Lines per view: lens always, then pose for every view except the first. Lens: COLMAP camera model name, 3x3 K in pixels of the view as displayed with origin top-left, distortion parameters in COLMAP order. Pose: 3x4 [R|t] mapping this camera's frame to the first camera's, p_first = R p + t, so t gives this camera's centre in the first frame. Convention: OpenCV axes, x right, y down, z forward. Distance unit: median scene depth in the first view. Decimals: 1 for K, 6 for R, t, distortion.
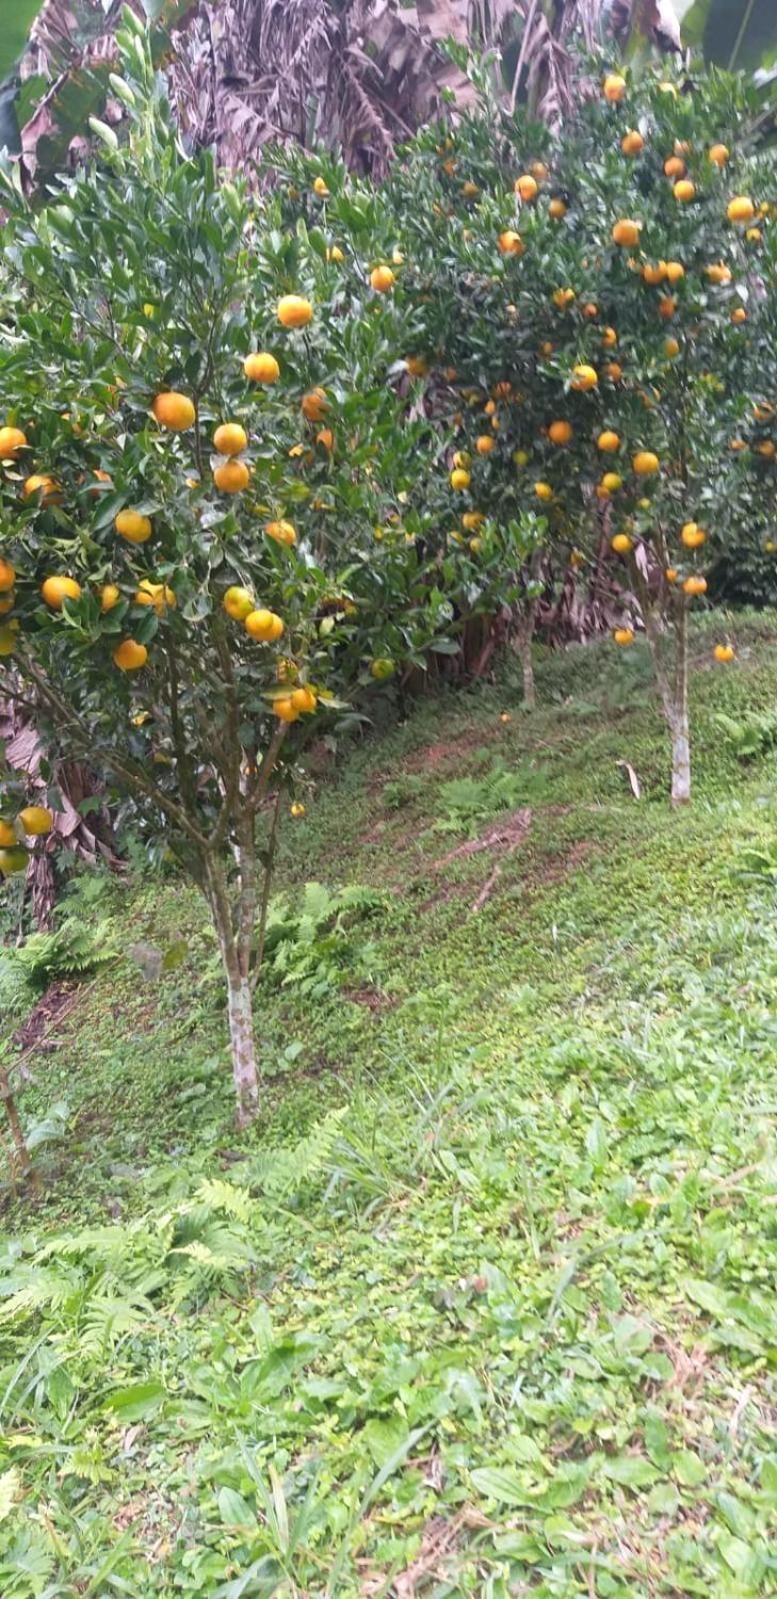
lens RADIAL K [[1205.8, 0, 388.5], [0, 1205.8, 799.5], [0, 0, 1]] dist [0.040185, -0.063270]
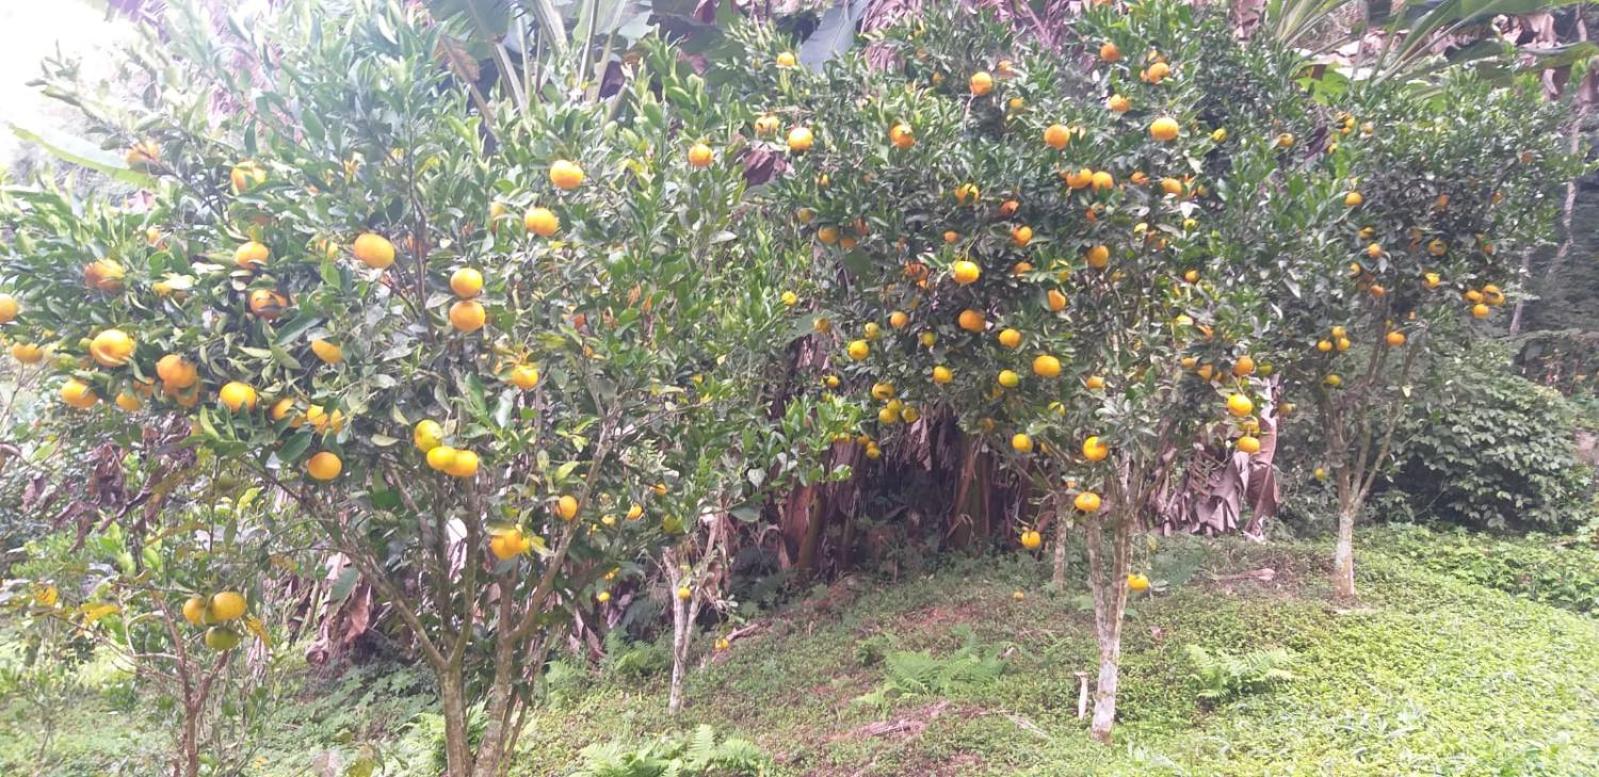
lens RADIAL K [[1205.8, 0, 799.5], [0, 1205.8, 388.5], [0, 0, 1]] dist [0.040185, -0.063270]
pose [[0.950675, 0.171299, -0.258599, 0.198399], [-0.216275, 0.963670, -0.156734, -0.050876], [0.222355, 0.204932, 0.953185, 0.042424]]
